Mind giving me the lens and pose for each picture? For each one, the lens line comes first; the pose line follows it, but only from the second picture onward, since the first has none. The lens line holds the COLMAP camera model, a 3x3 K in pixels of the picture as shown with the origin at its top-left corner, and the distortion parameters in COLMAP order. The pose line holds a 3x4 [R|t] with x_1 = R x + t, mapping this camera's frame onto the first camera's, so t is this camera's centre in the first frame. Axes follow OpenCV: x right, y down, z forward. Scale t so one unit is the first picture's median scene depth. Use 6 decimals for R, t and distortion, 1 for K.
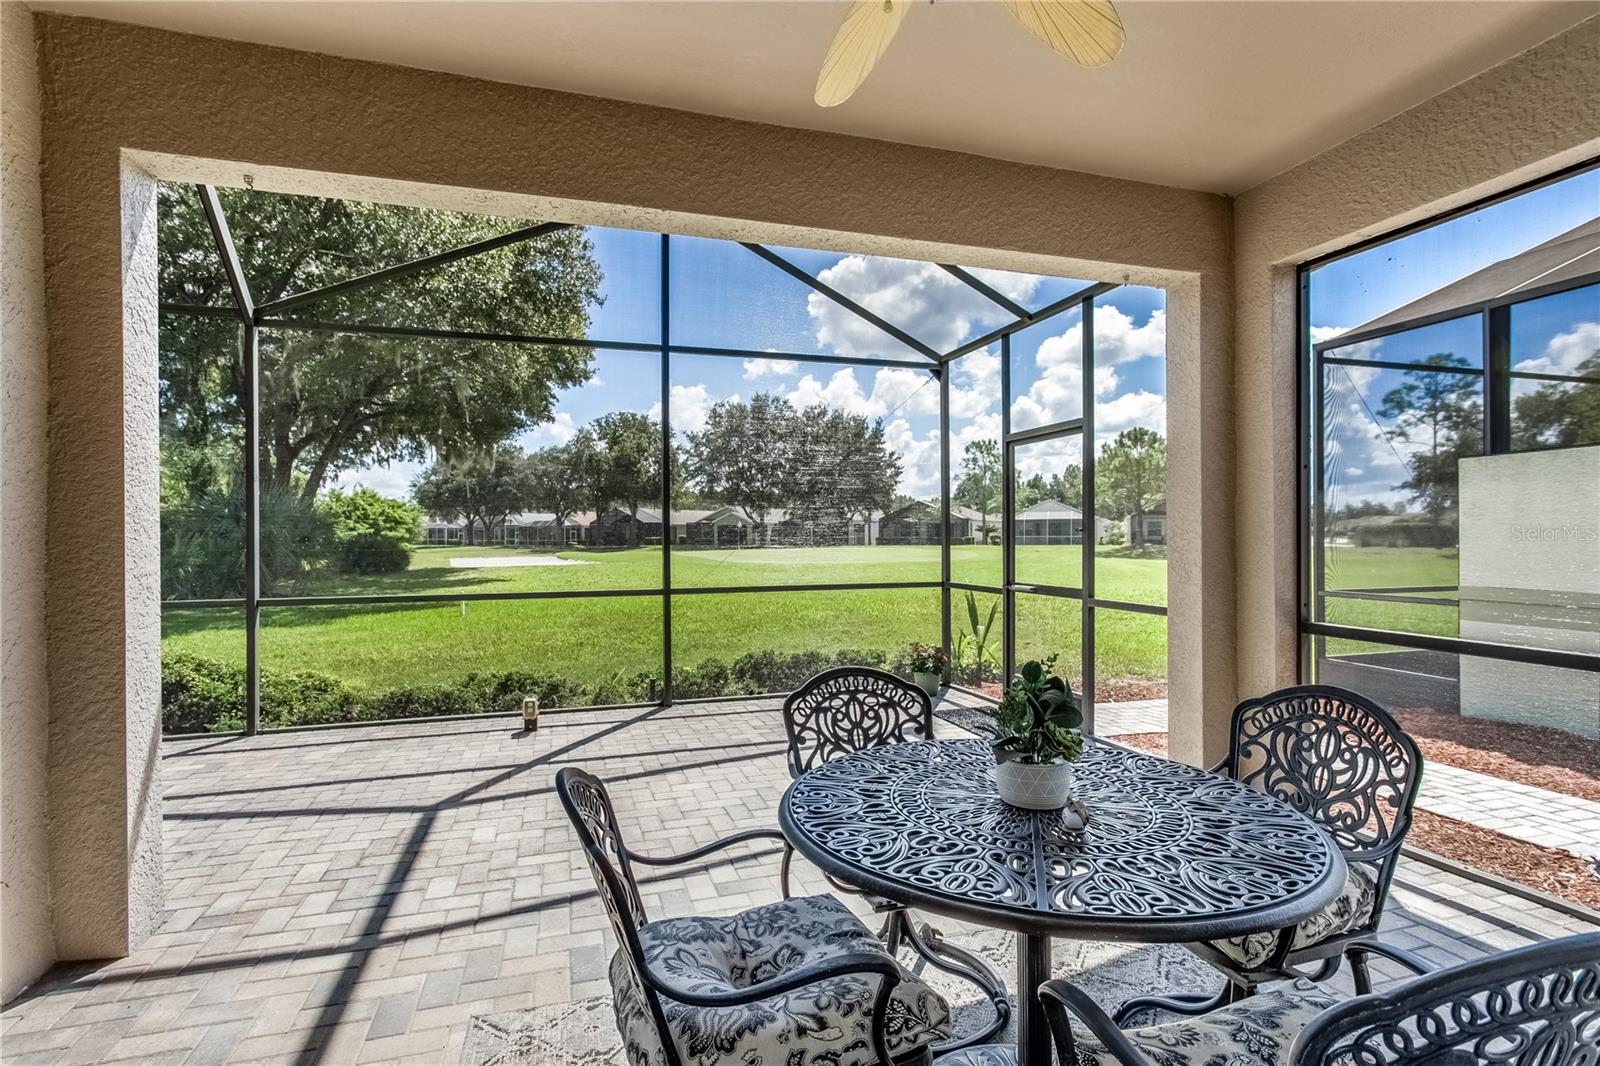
lens RADIAL K [[765.3, 0, 800.0], [0, 765.3, 533.0], [0, 0, 1]] dist [0.000755, 0.000036]
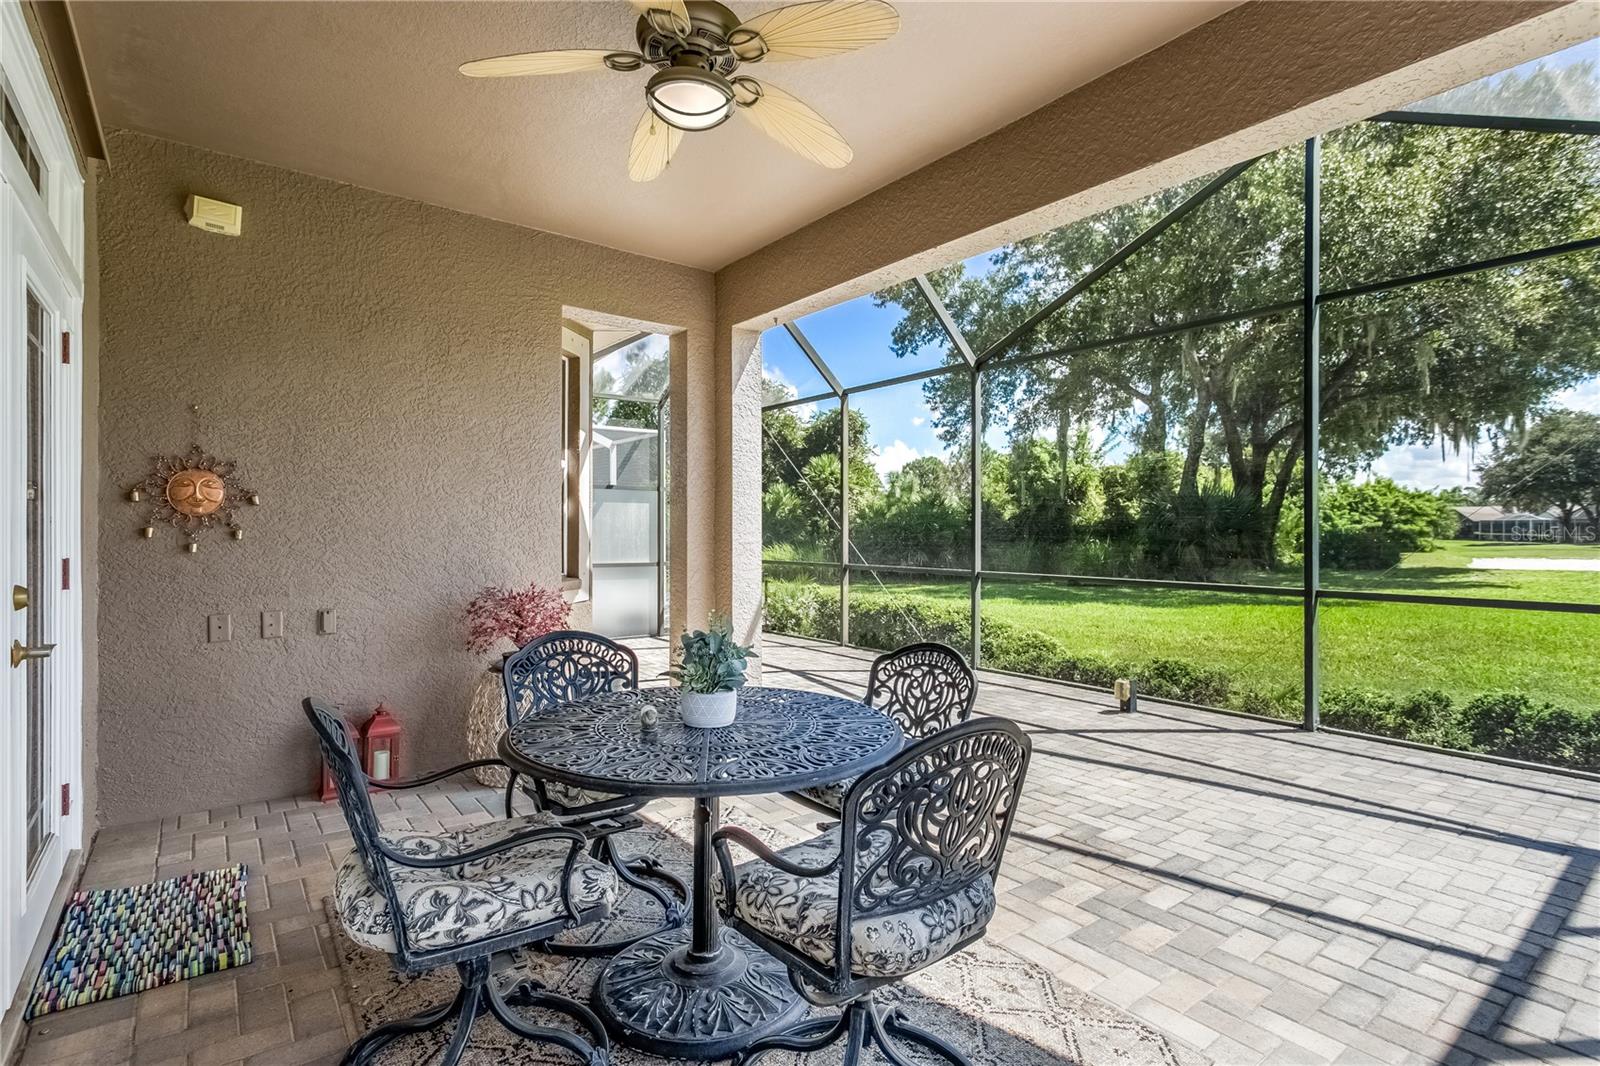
lens RADIAL K [[780.9, 0, 802.1], [0, 780.9, 527.4], [0, 0, 1]] dist [-0.000814, -0.000355]
pose [[0.357447, 0.003038, -0.933928, 0.150036], [-0.002076, 0.999995, 0.002459, 0.001581], [0.933931, 0.001060, 0.357452, 0.063955]]
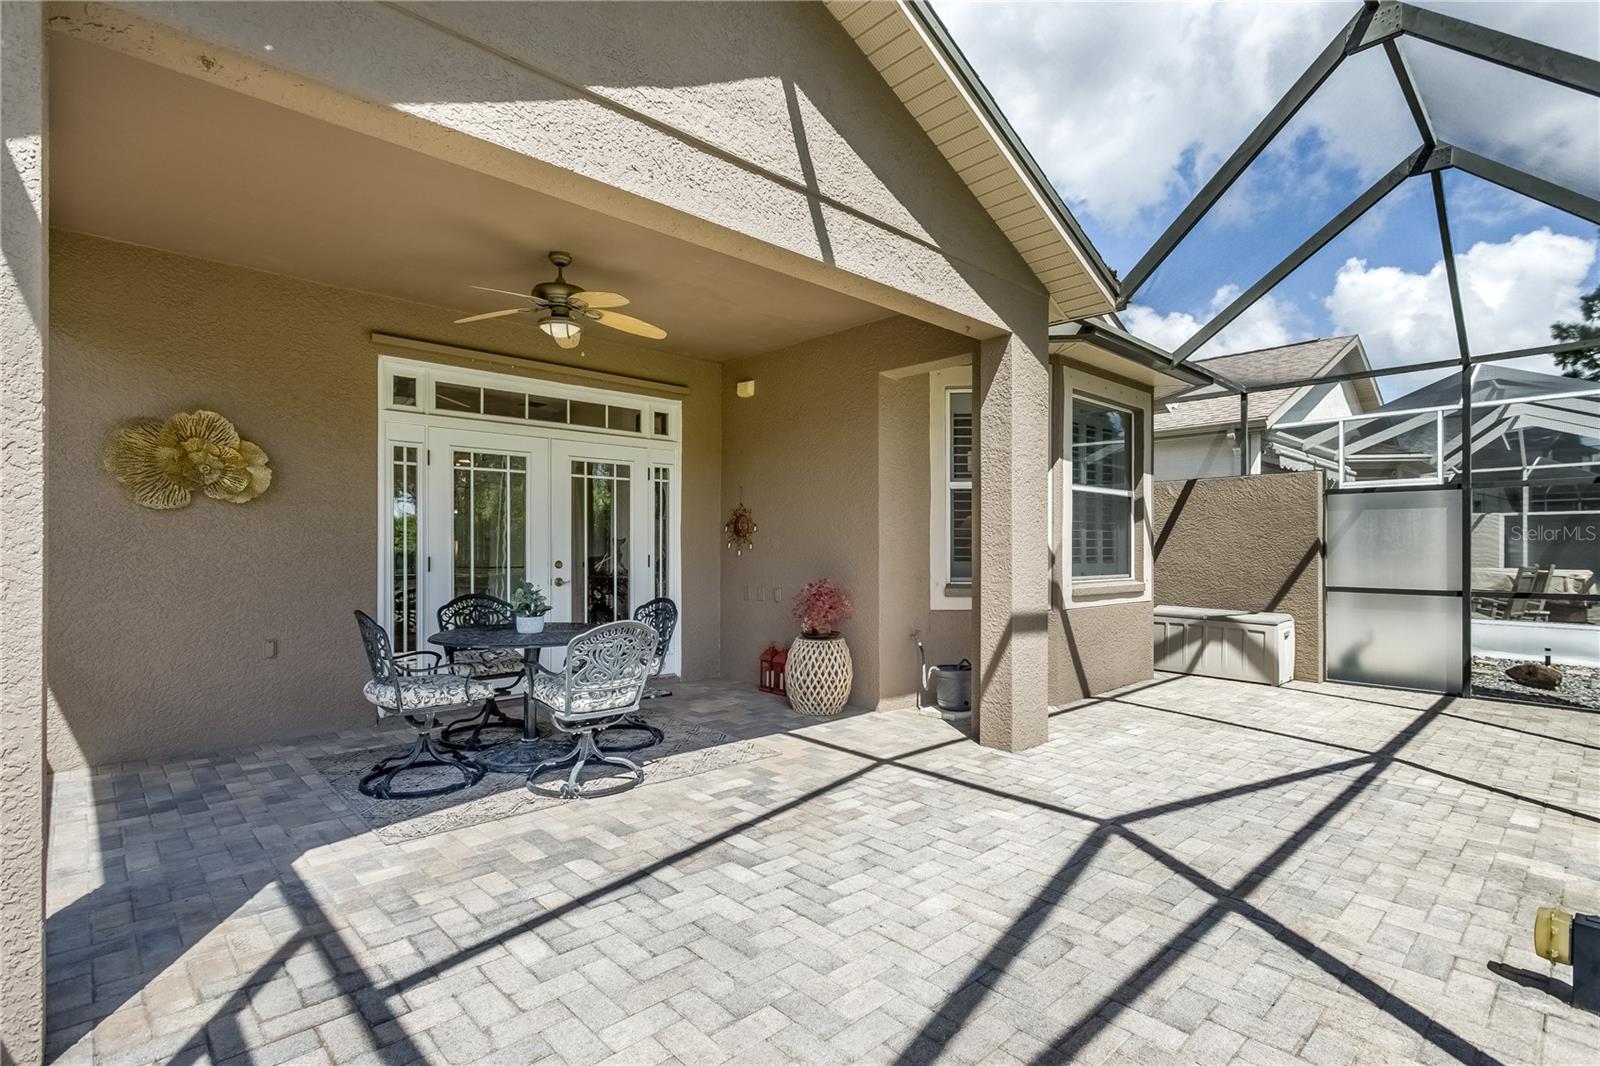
lens RADIAL K [[755.2, 0, 795.3], [0, 755.2, 541.0], [0, 0, 1]] dist [0.002617, 0.001074]
pose [[-0.891200, 0.003433, -0.453597, 0.063747], [0.004429, 0.999990, -0.001132, 0.002627], [0.453588, -0.003018, -0.891206, 0.365901]]
